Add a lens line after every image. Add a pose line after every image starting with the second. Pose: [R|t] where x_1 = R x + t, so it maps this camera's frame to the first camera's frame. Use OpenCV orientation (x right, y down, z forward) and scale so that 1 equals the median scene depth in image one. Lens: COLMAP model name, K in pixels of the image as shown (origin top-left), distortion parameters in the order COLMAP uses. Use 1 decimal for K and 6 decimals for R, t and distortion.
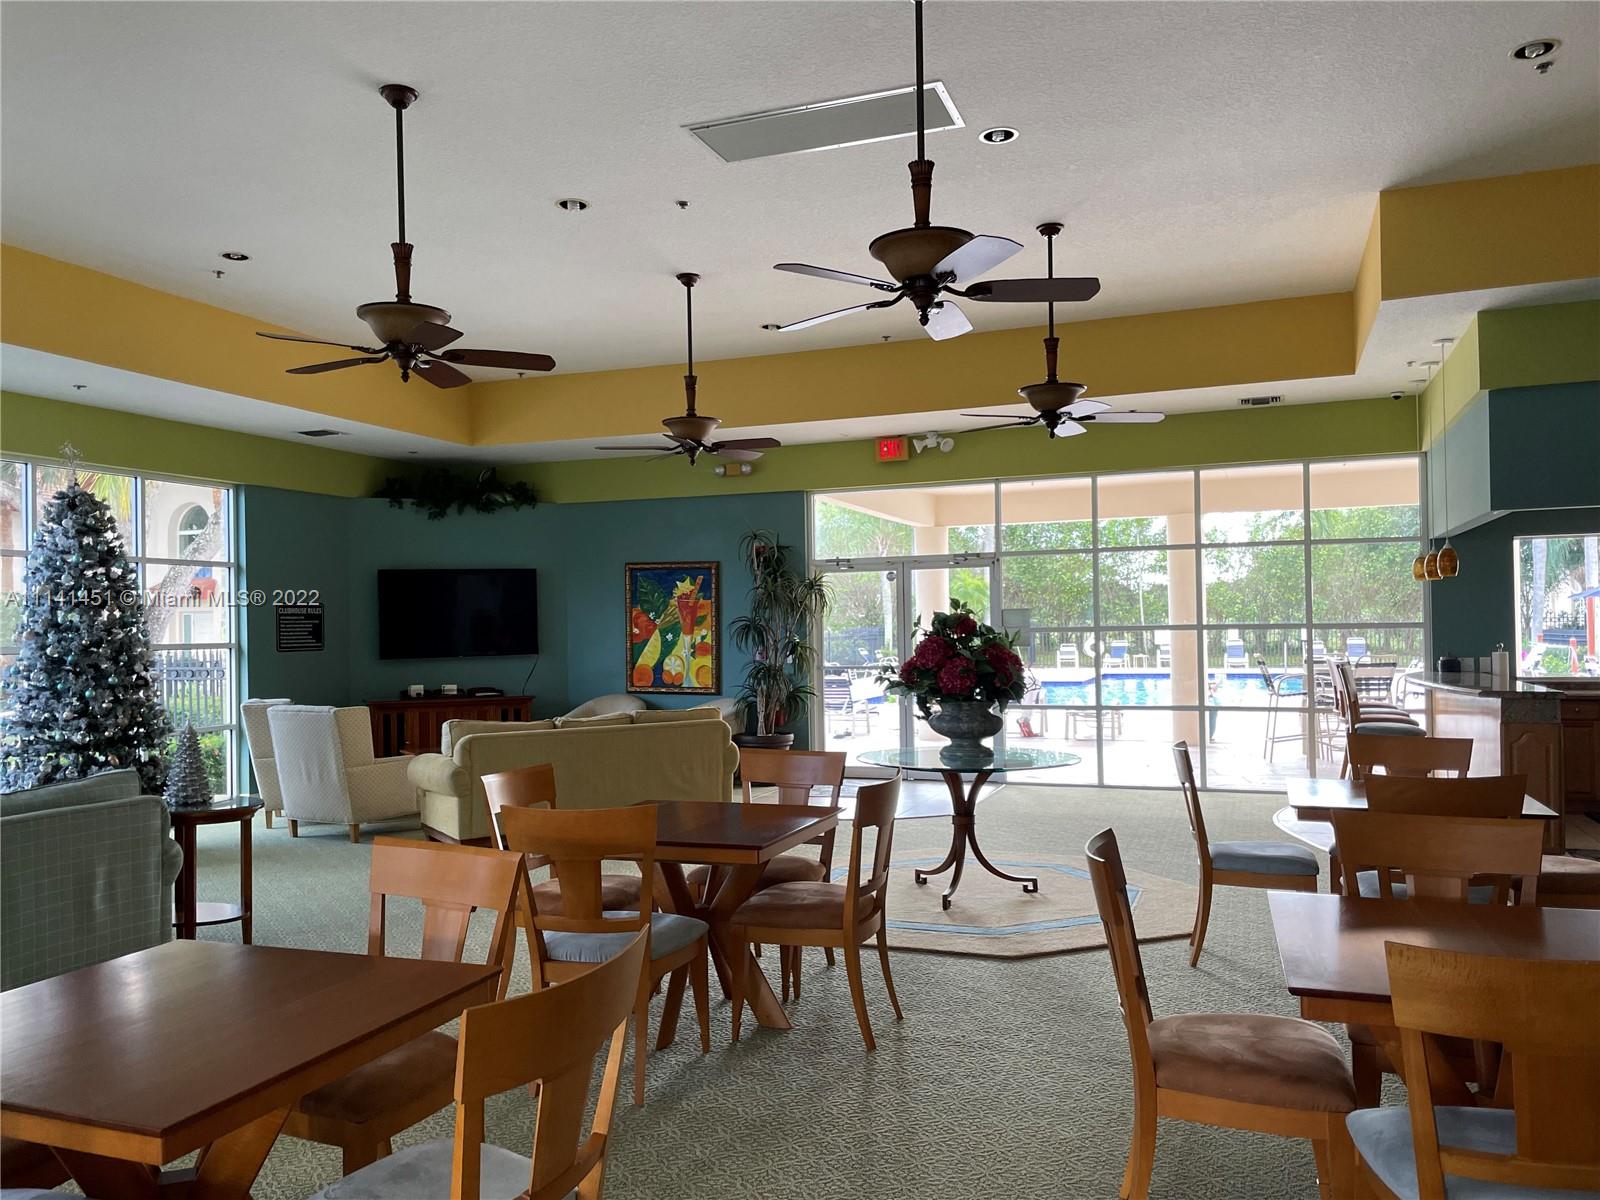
lens RADIAL K [[1209.4, 0, 789.6], [0, 1209.4, 609.5], [0, 0, 1]] dist [0.099503, -0.139869]
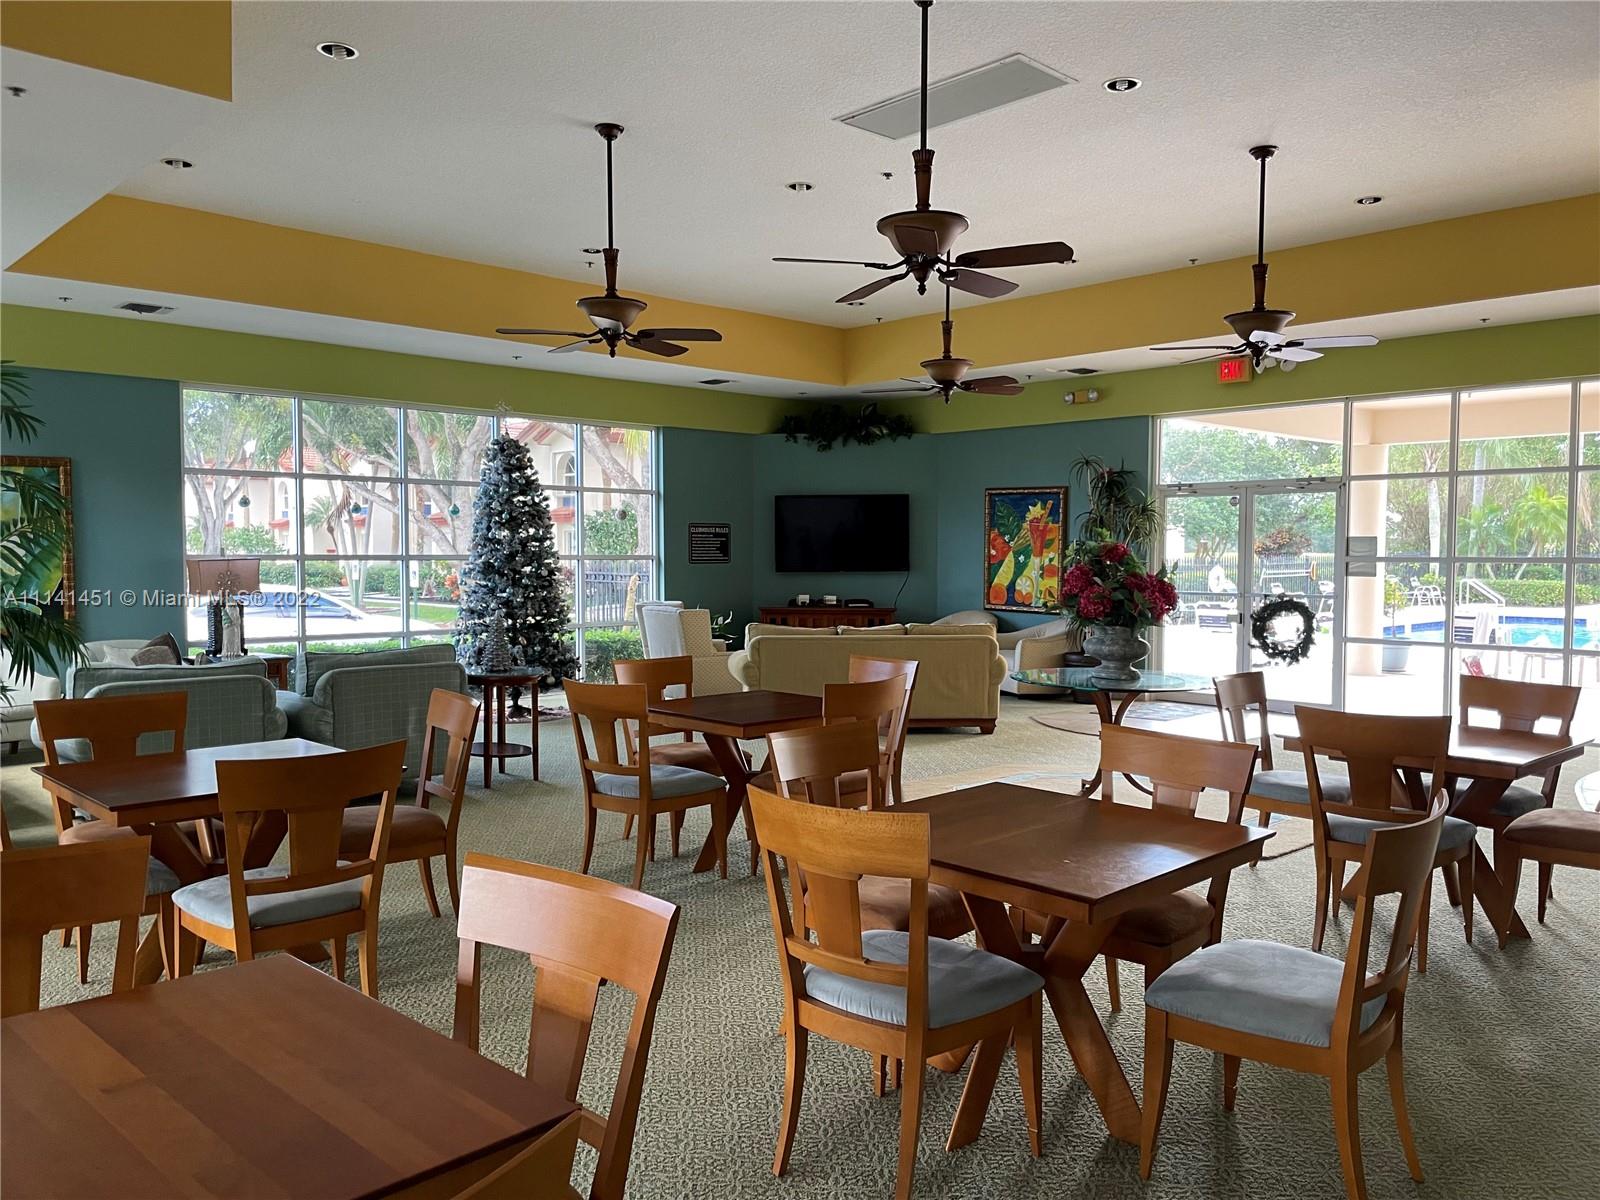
lens RADIAL K [[1210.6, 0, 816.1], [0, 1210.6, 600.1], [0, 0, 1]] dist [0.140982, -0.284269]
pose [[0.903743, 0.037695, -0.426412, 0.202176], [-0.011990, 0.997954, 0.062806, -0.006041], [0.427907, -0.051648, 0.902346, -0.040751]]
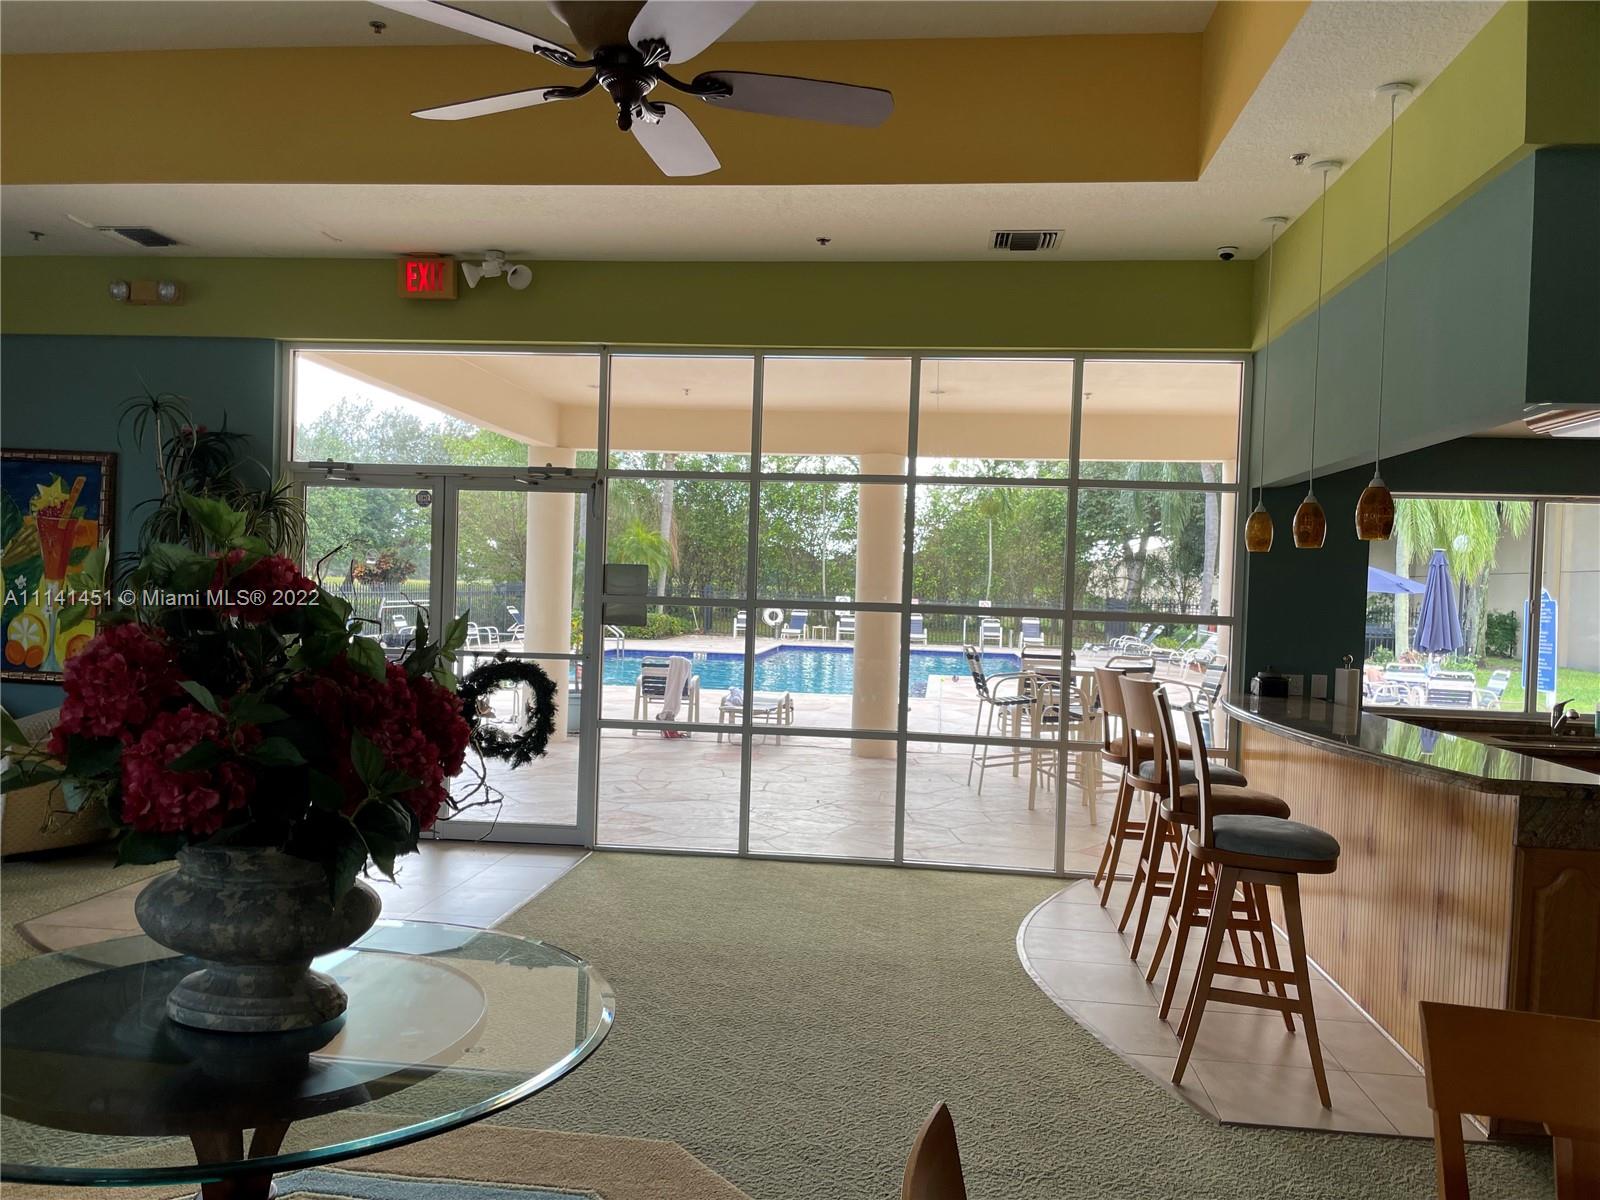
lens RADIAL K [[1209.4, 0, 789.6], [0, 1209.4, 609.5], [0, 0, 1]] dist [0.099503, -0.139869]
pose [[0.966909, 0.044003, 0.251297, 0.108619], [-0.052588, 0.998236, 0.027547, 0.000901], [-0.249642, -0.039850, 0.967518, 0.370997]]
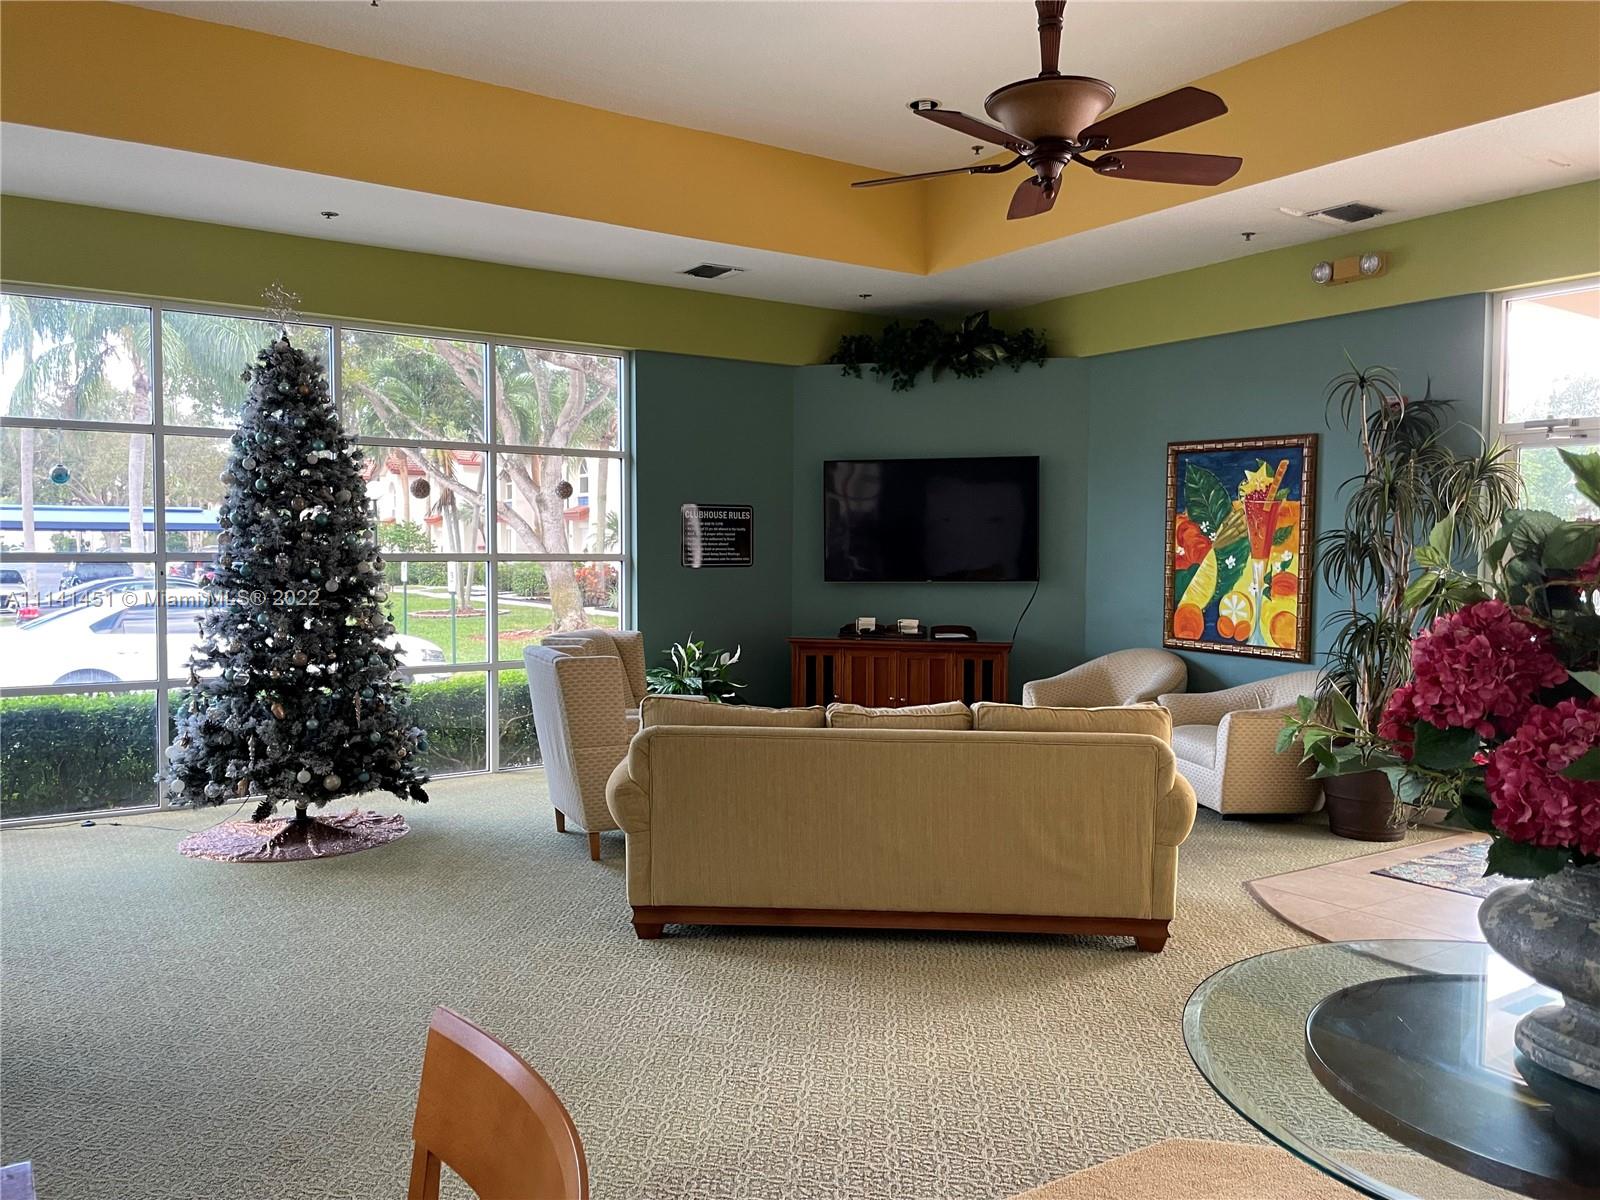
lens RADIAL K [[1212.5, 0, 806.3], [0, 1212.5, 594.5], [0, 0, 1]] dist [0.089533, -0.123727]
pose [[0.820264, 0.044070, -0.570285, 0.082002], [-0.010226, 0.997998, 0.062414, 0.002781], [0.571893, -0.045364, 0.819073, 0.386409]]
